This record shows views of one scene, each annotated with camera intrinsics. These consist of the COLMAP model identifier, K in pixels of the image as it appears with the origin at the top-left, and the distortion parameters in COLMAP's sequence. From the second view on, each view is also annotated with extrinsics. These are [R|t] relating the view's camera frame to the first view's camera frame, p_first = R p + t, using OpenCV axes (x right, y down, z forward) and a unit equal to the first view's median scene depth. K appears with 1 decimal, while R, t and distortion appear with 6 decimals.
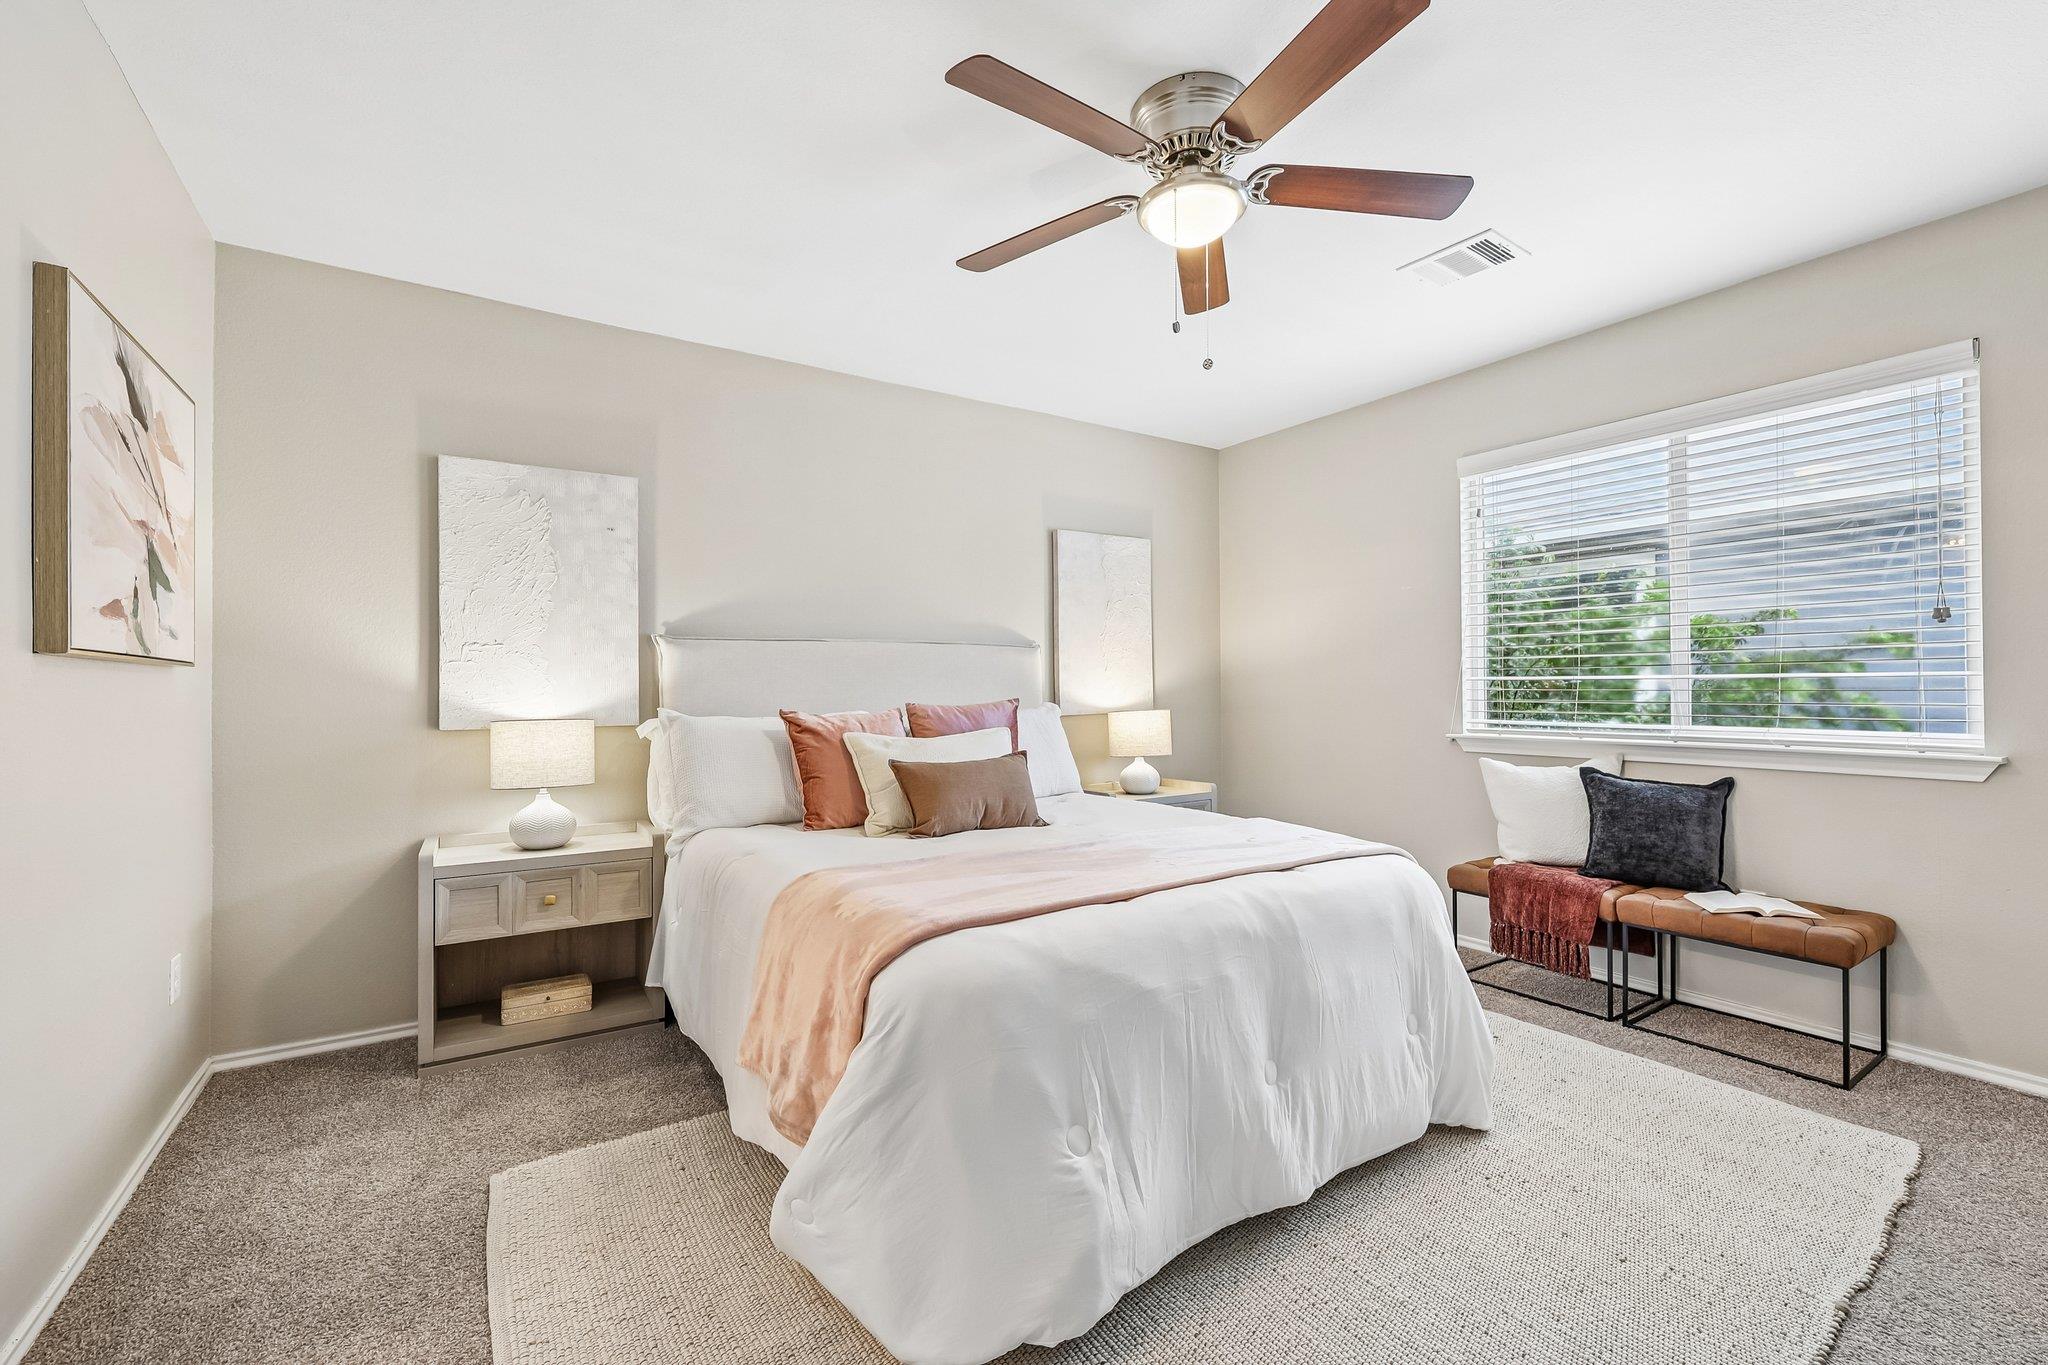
lens RADIAL K [[856.7, 0, 1023.3], [0, 856.7, 691.0], [0, 0, 1]] dist [-0.002510, -0.000243]
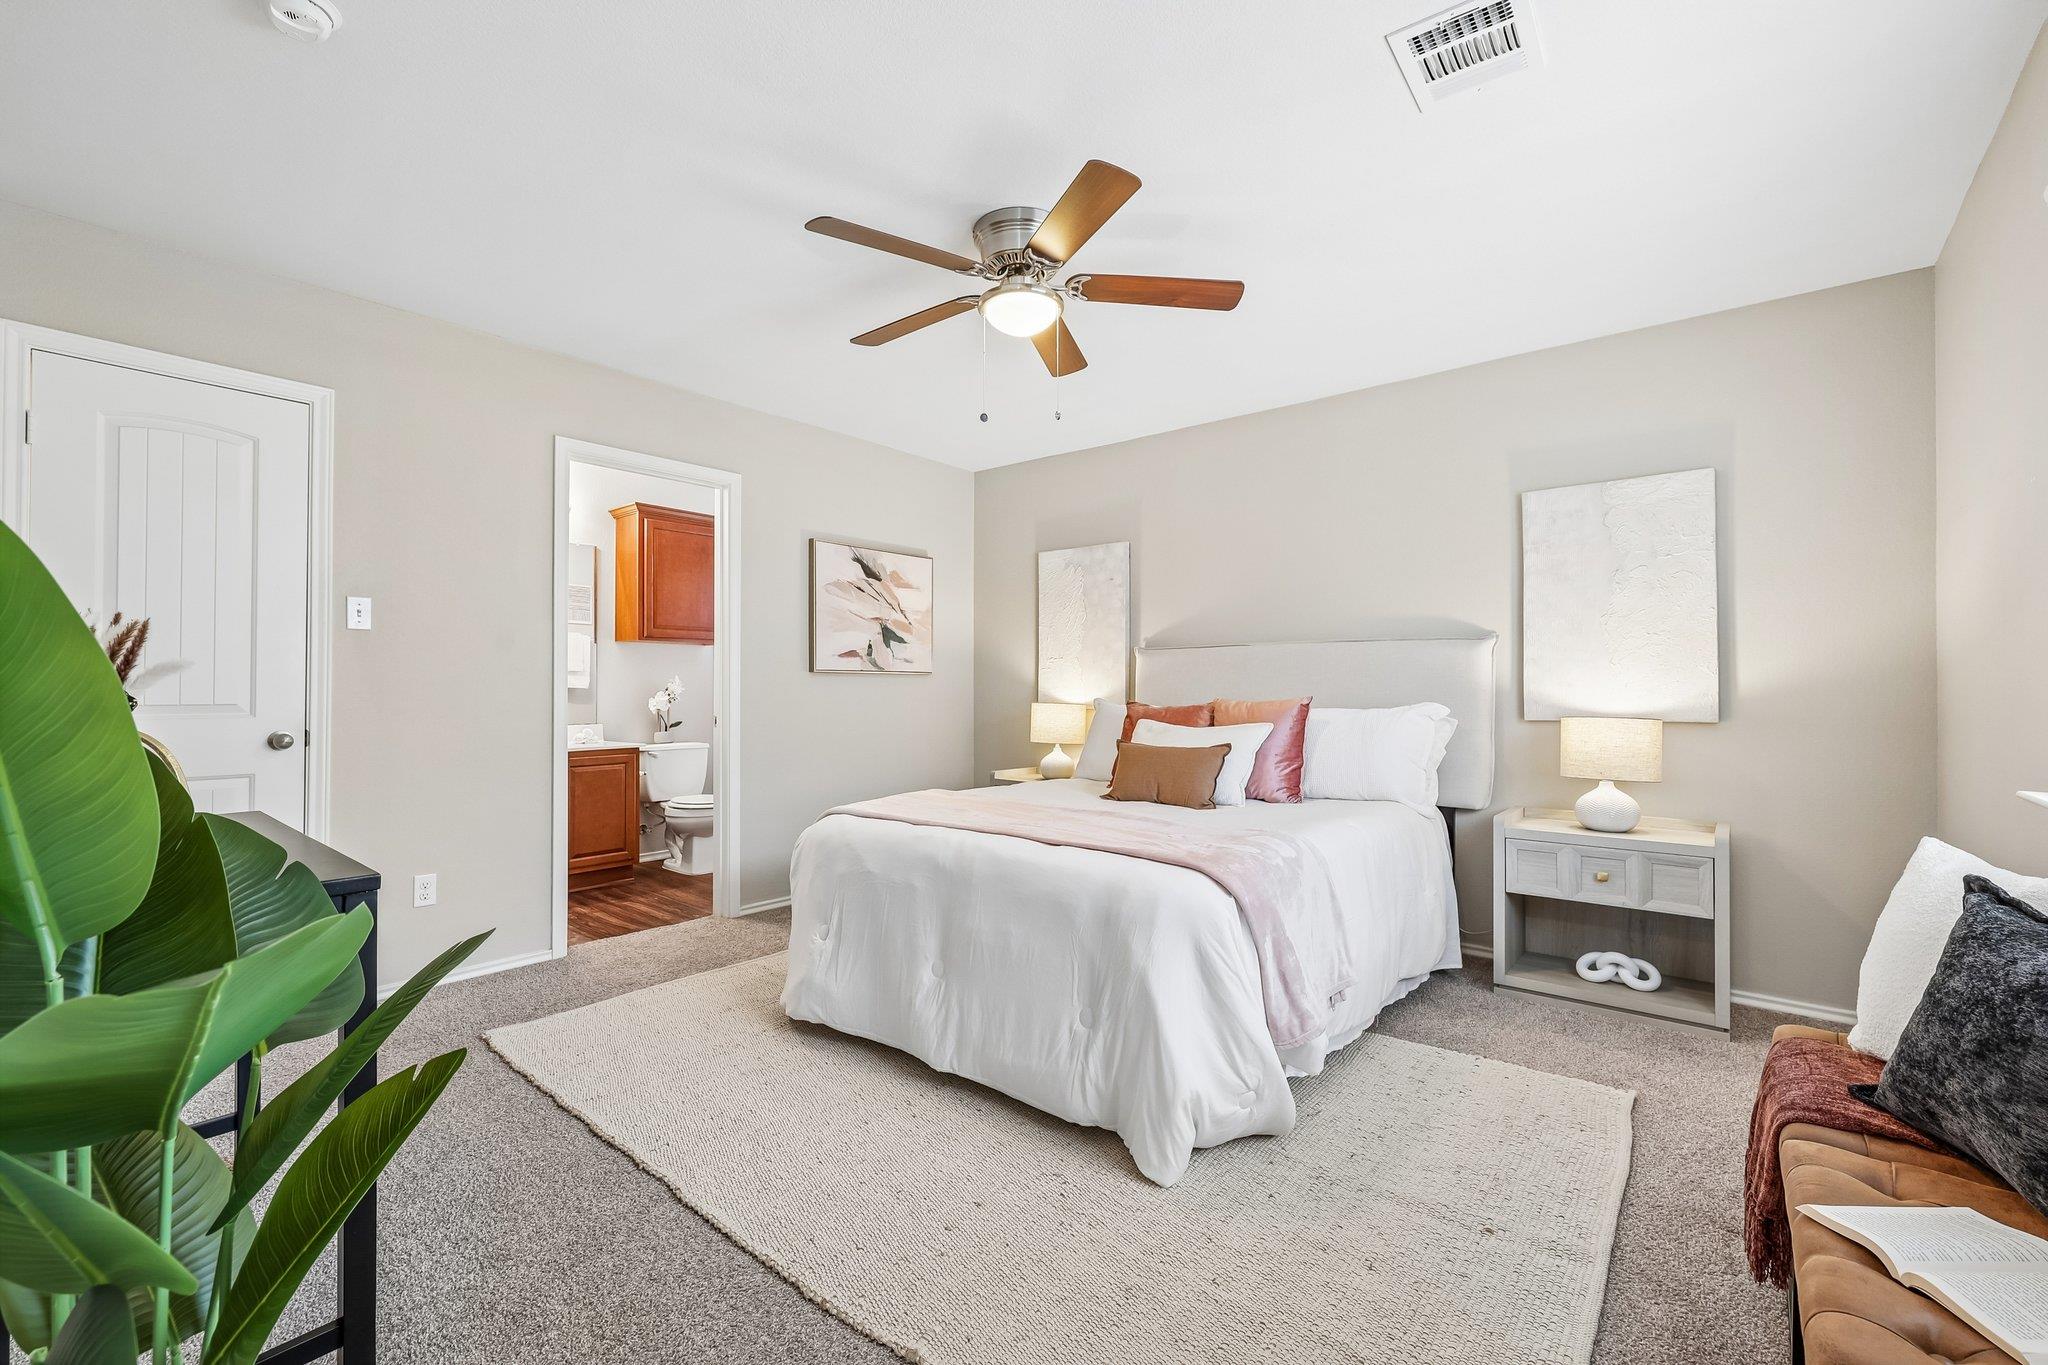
lens RADIAL K [[860.3, 0, 1028.8], [0, 860.3, 680.6], [0, 0, 1]] dist [-0.001697, 0.000398]
pose [[0.300094, 0.002238, -0.953907, 0.924893], [-0.004048, 0.999991, 0.001073, -0.010674], [0.953901, 0.003540, 0.300101, 0.405201]]
